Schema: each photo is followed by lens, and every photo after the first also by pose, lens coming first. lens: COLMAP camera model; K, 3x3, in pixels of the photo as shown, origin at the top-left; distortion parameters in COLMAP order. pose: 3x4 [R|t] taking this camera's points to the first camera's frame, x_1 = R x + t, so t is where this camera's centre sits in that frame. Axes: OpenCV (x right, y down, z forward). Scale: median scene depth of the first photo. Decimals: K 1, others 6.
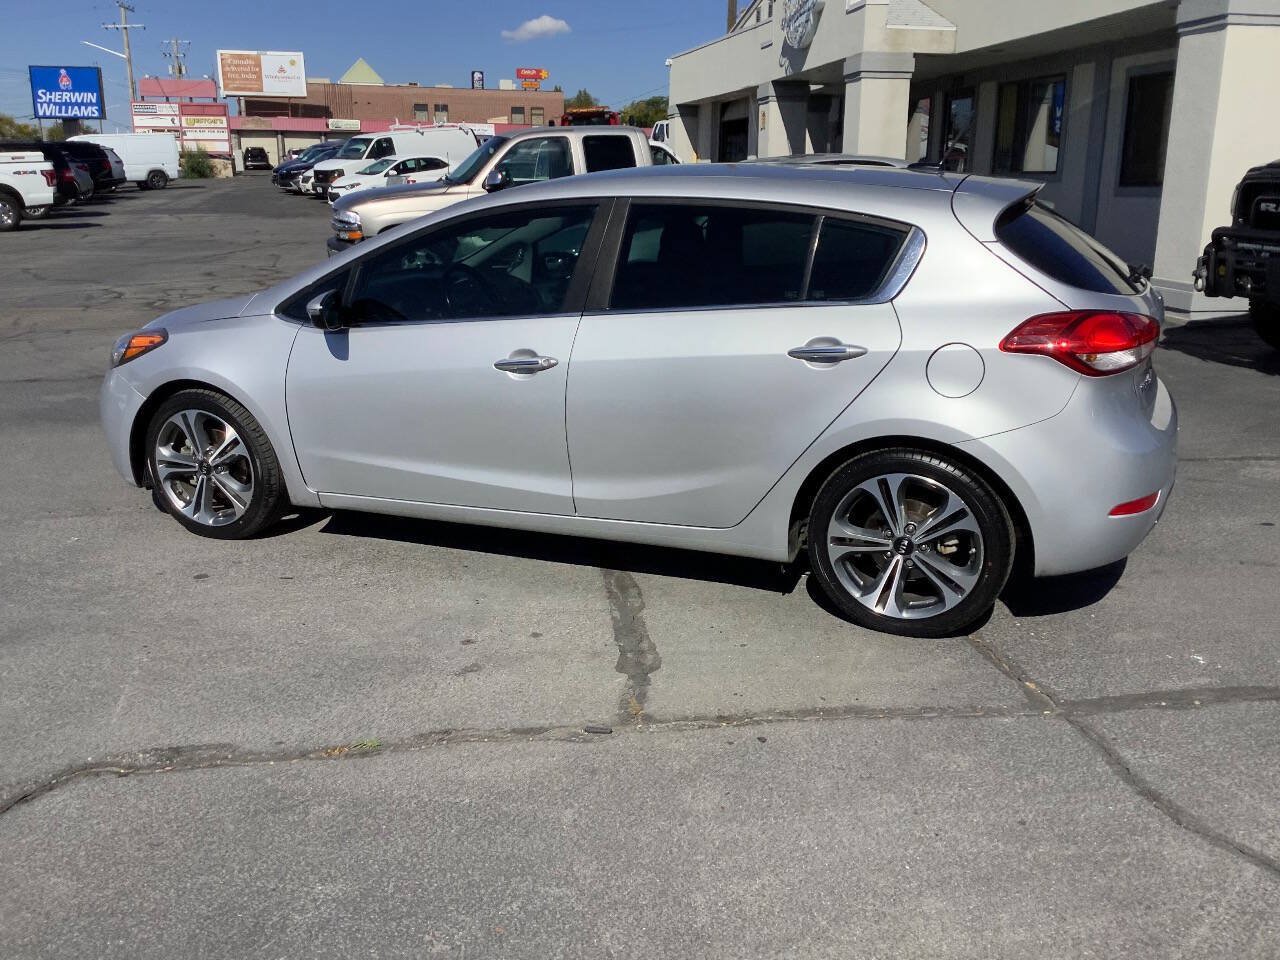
lens RADIAL K [[1143.8, 0, 638.2], [0, 1143.8, 482.5], [0, 0, 1]] dist [0.089258, -0.144201]
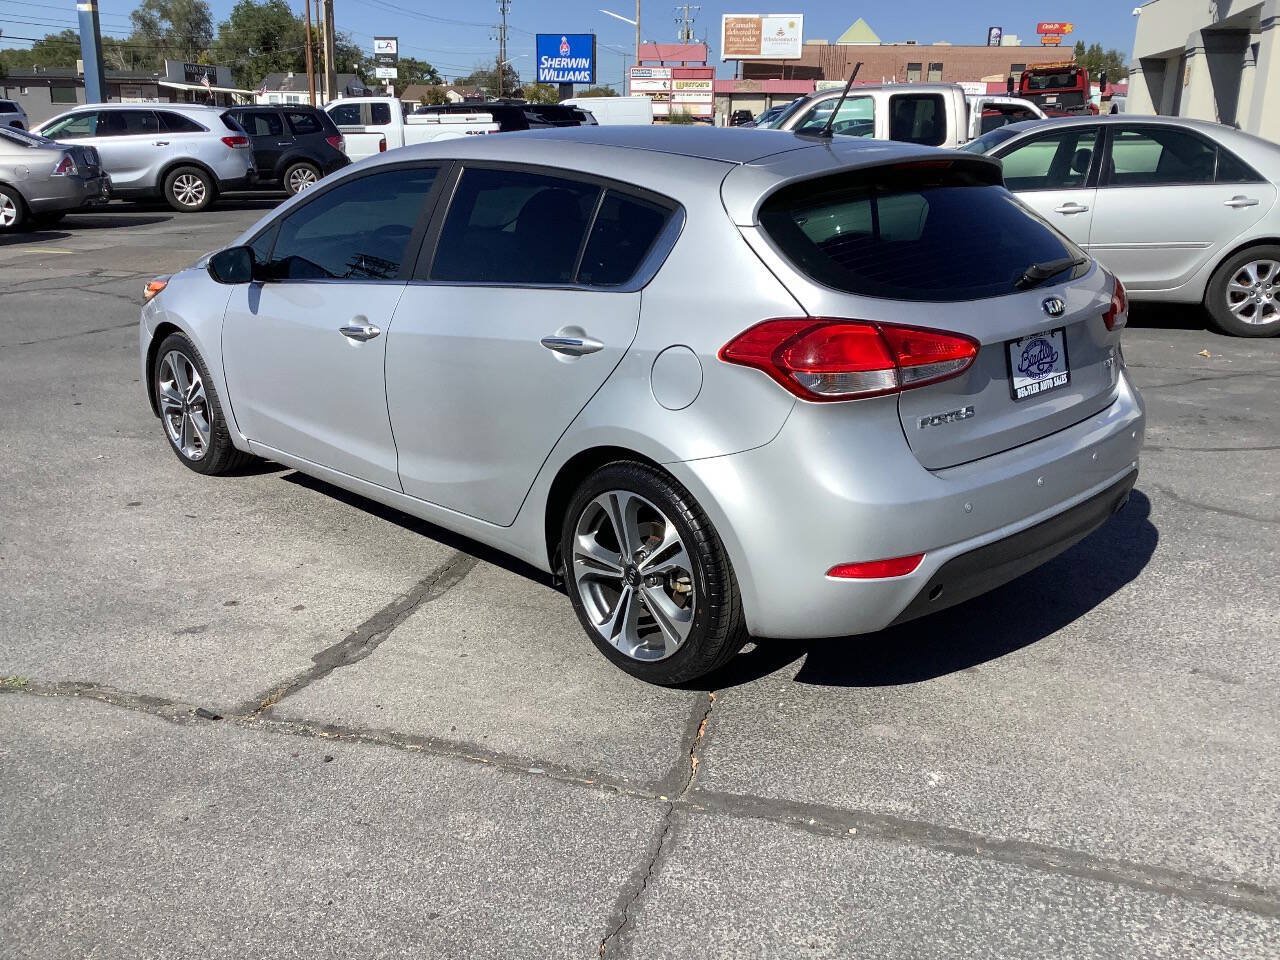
lens RADIAL K [[1143.8, 0, 638.2], [0, 1143.8, 482.5], [0, 0, 1]] dist [0.089258, -0.144201]
pose [[0.916358, 0.125087, -0.380317, 0.466120], [-0.113368, 0.992130, 0.053158, -0.050573], [0.383973, -0.005596, 0.923327, 0.174915]]
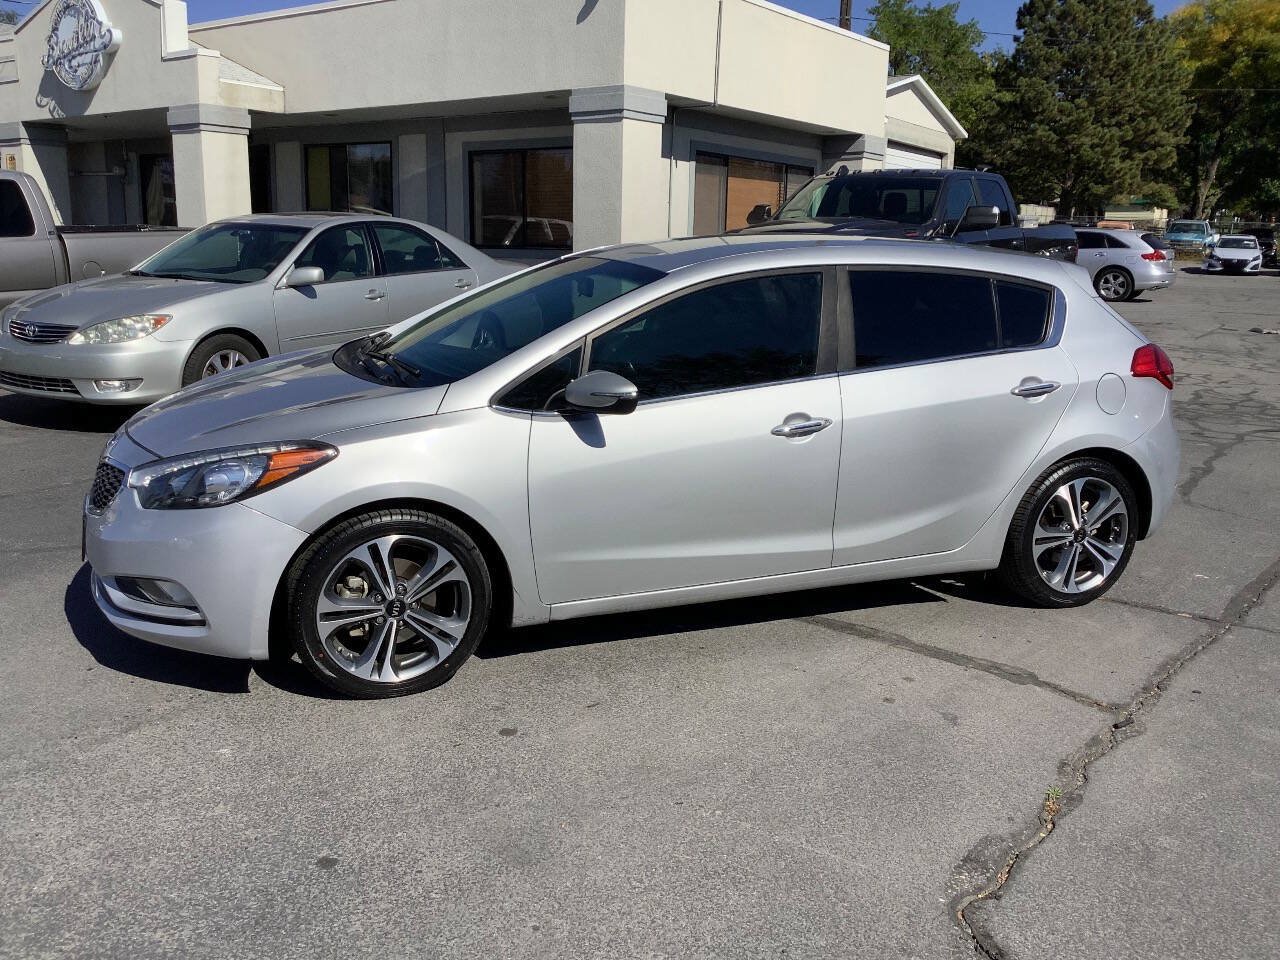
lens RADIAL K [[1143.8, 0, 638.2], [0, 1143.8, 482.5], [0, 0, 1]] dist [0.089258, -0.144201]
pose [[0.719778, -0.134503, 0.681050, -0.829297], [0.165111, 0.986067, 0.020242, -0.091457], [-0.674283, 0.097879, 0.731957, 0.328530]]
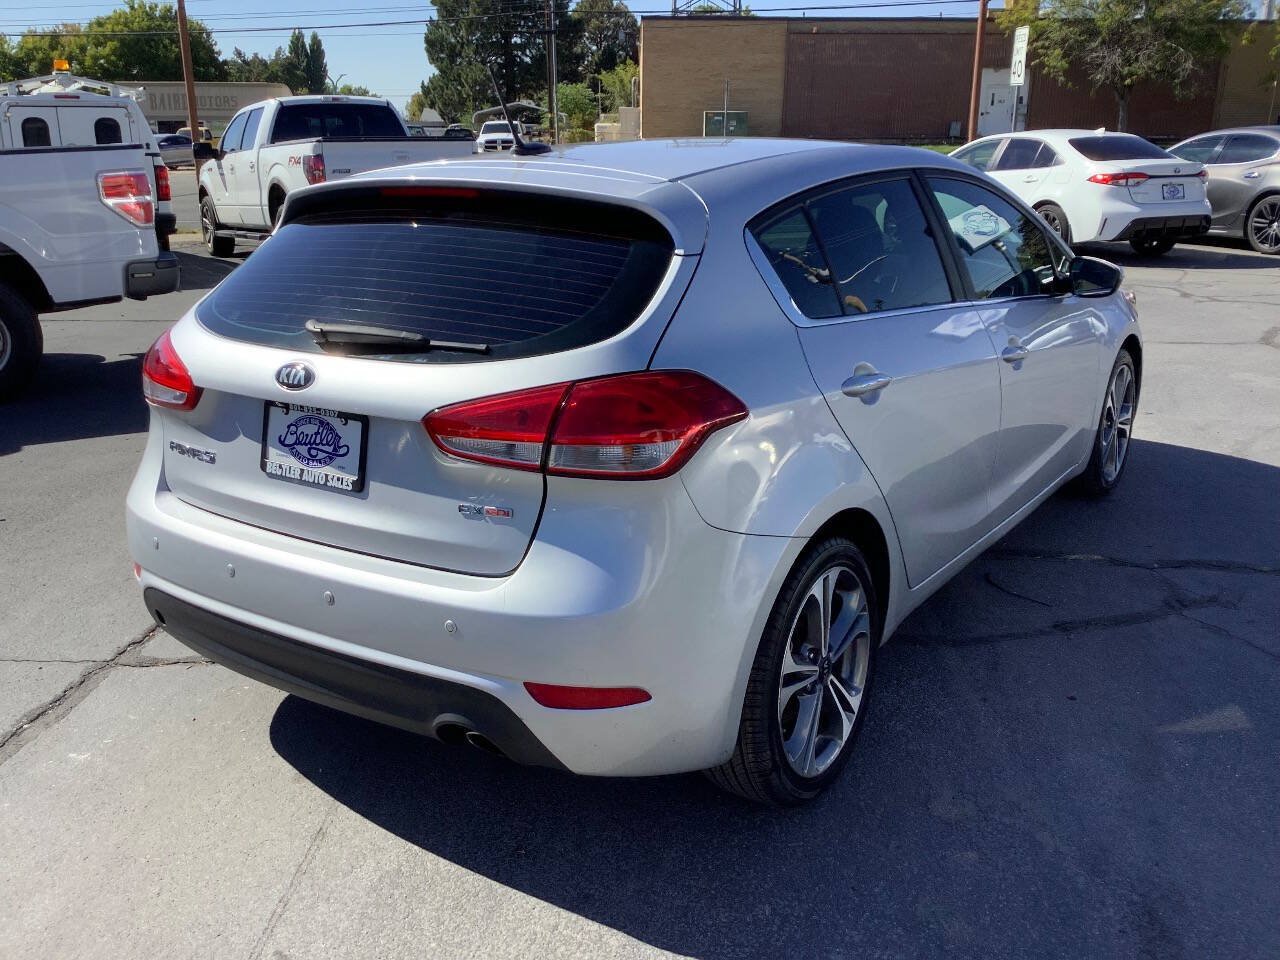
lens RADIAL K [[1143.8, 0, 638.2], [0, 1143.8, 482.5], [0, 0, 1]] dist [0.089258, -0.144201]
pose [[-0.214116, 0.287683, -0.933484, 0.904016], [-0.251757, 0.907109, 0.337301, -0.325785], [0.943808, 0.307233, -0.121800, 1.149777]]
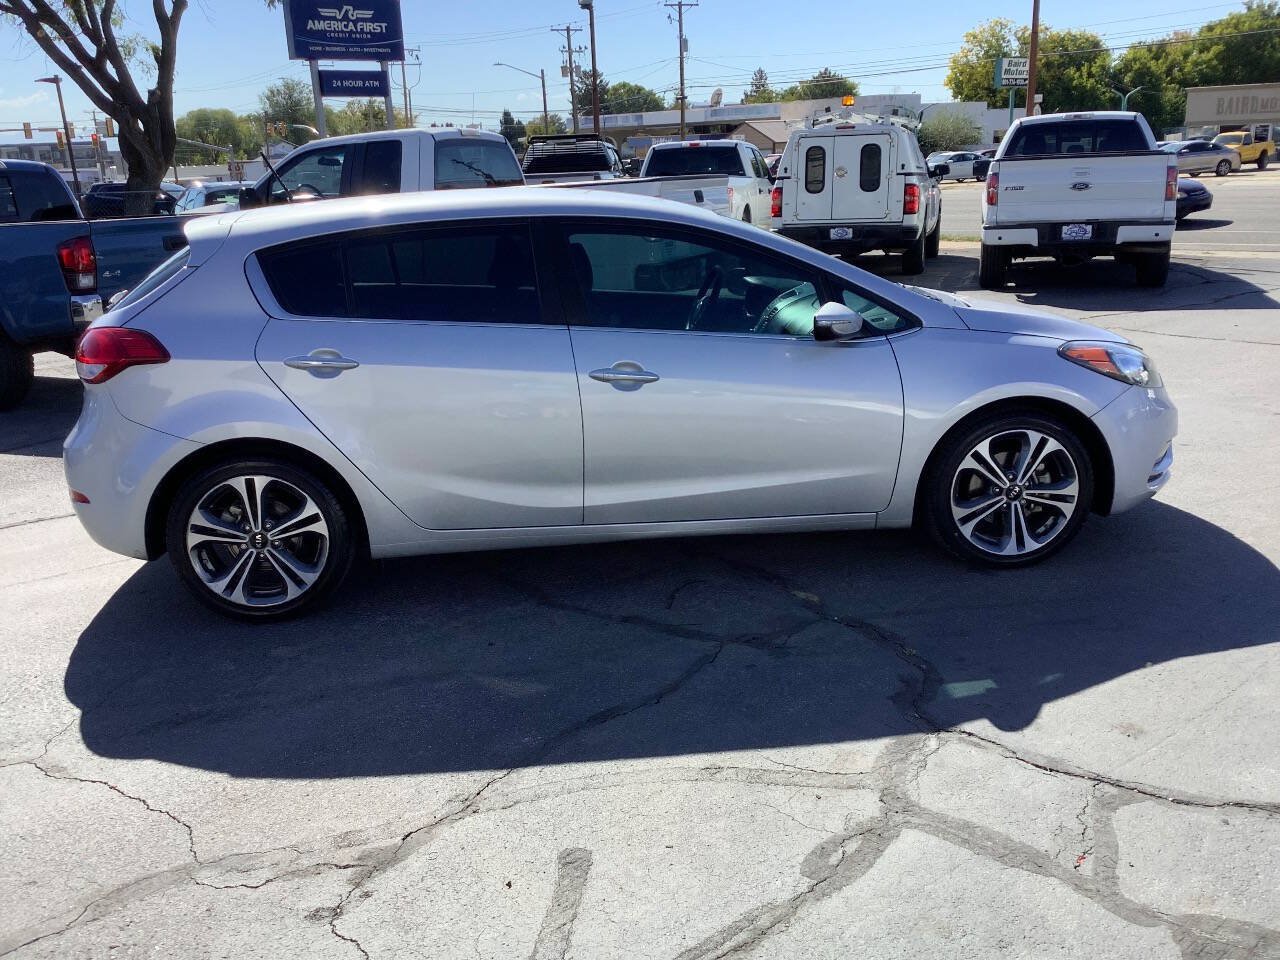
lens RADIAL K [[1139.1, 0, 640.7], [0, 1139.1, 485.5], [0, 0, 1]] dist [0.082108, -0.114514]
pose [[-0.877253, 0.160013, -0.452573, 0.489969], [-0.094249, 0.867040, 0.489243, -0.582995], [0.470684, 0.471844, -0.745533, 2.021554]]
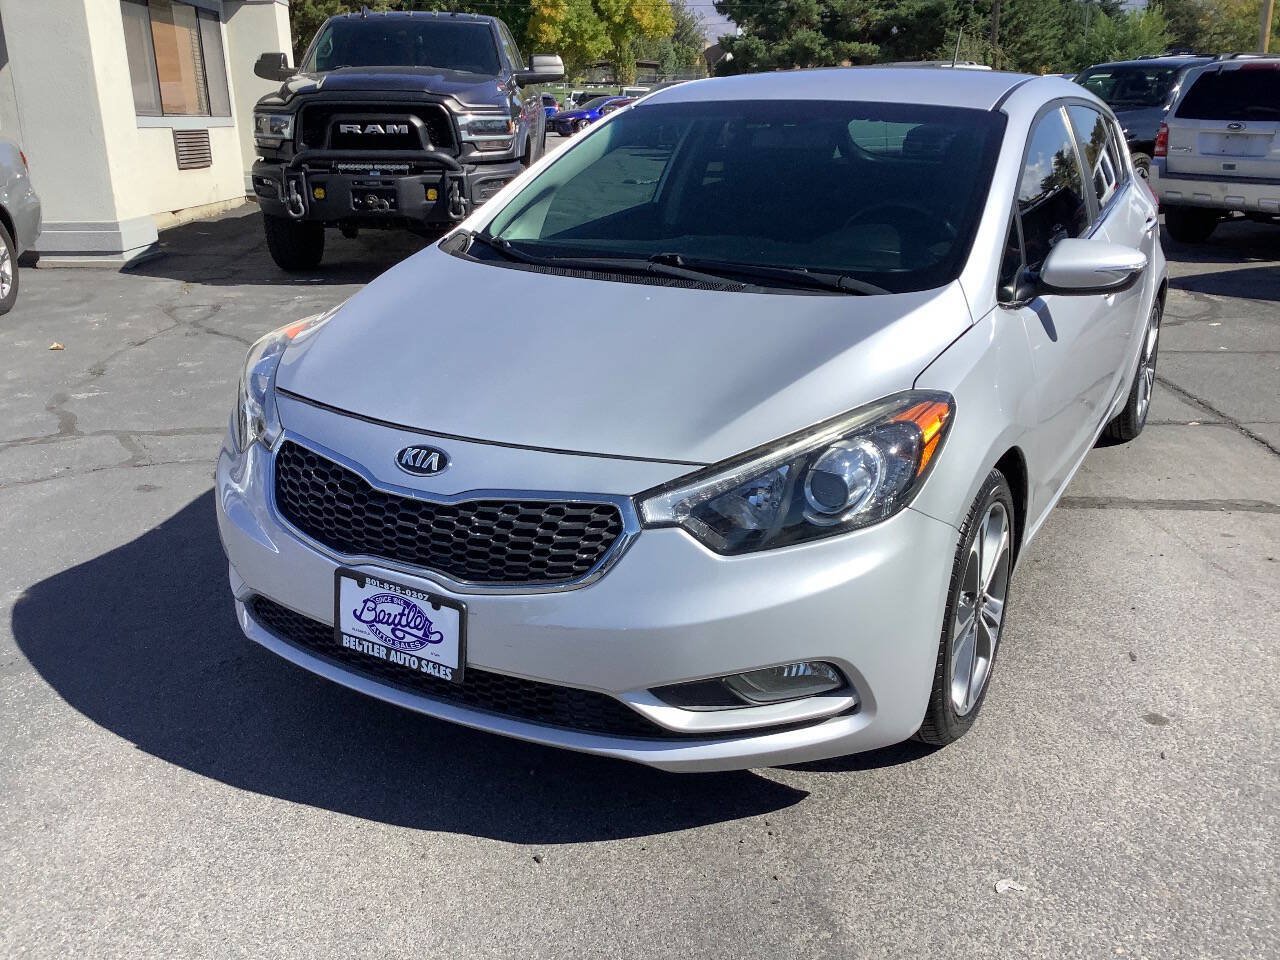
lens RADIAL K [[1143.8, 0, 638.2], [0, 1143.8, 482.5], [0, 0, 1]] dist [0.089258, -0.144201]
pose [[0.149079, -0.311244, 0.938564, -0.961449], [0.266923, 0.926602, 0.264880, -0.275765], [-0.952117, 0.211036, 0.221215, 1.088934]]
